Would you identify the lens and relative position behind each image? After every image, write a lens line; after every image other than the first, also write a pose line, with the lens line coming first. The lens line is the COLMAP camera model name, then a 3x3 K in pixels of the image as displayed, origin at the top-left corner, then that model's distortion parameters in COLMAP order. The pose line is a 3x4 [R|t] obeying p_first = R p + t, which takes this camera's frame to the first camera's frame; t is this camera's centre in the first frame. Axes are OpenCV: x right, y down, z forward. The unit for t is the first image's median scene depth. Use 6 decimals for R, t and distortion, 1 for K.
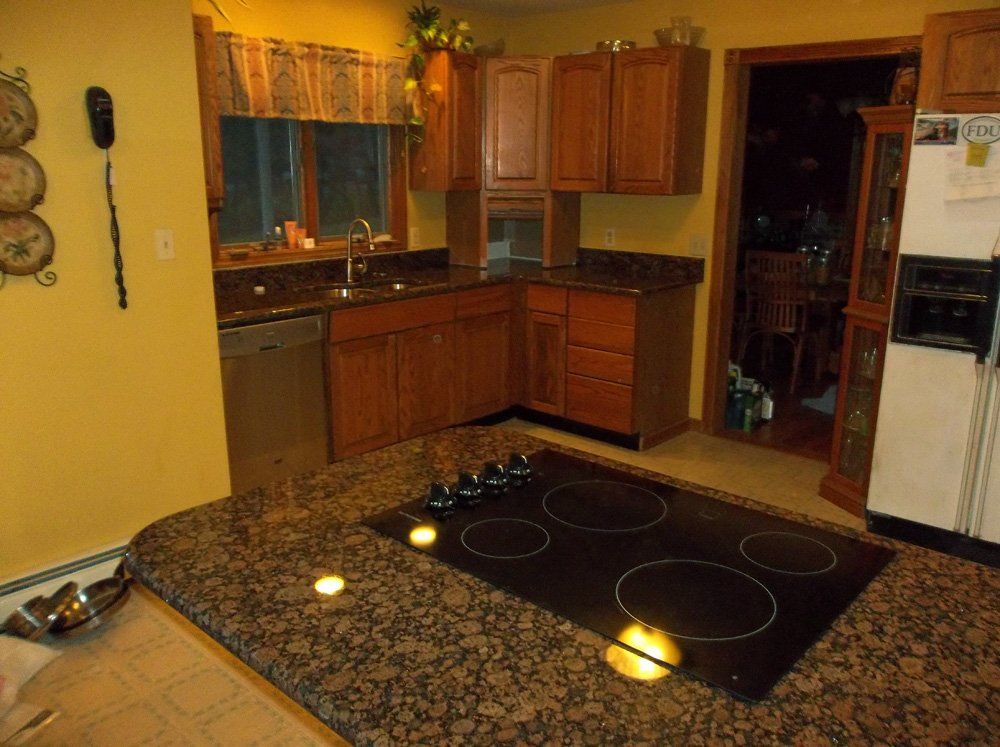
lens RADIAL K [[812.6, 0, 505.3], [0, 812.6, 370.3], [0, 0, 1]] dist [-0.015898, 0.000202]
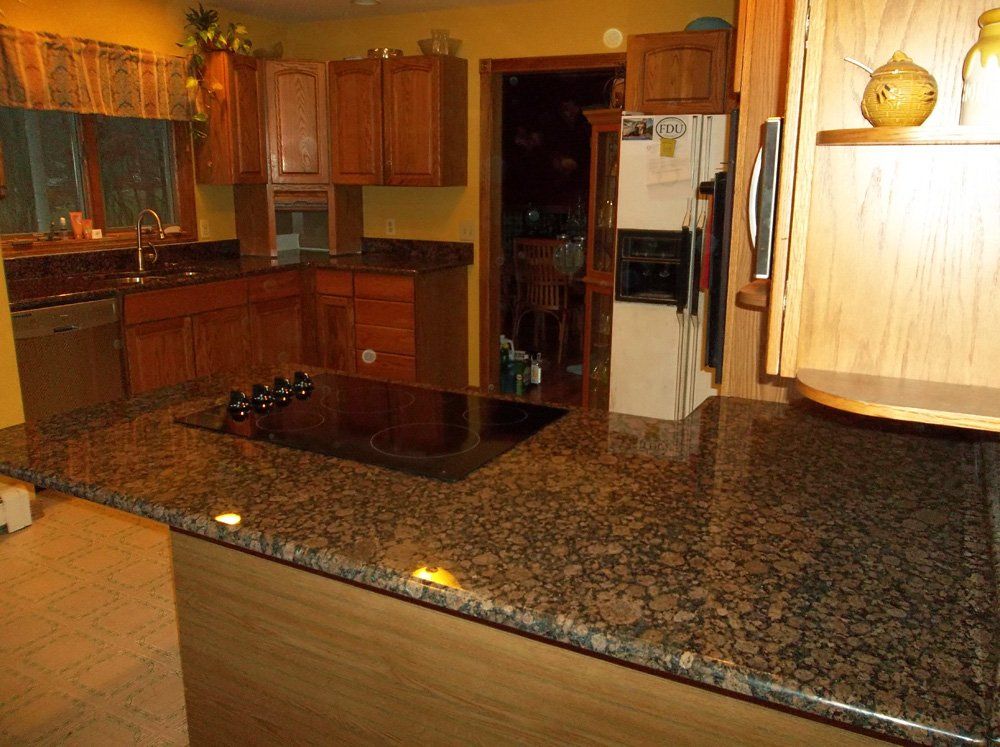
lens RADIAL K [[830.5, 0, 493.8], [0, 830.5, 373.4], [0, 0, 1]] dist [0.024639, 0.003215]
pose [[0.975049, -0.050716, 0.216118, 0.012780], [0.053528, 0.998541, -0.007175, 0.058119], [-0.215439, 0.018564, 0.976341, -0.150573]]
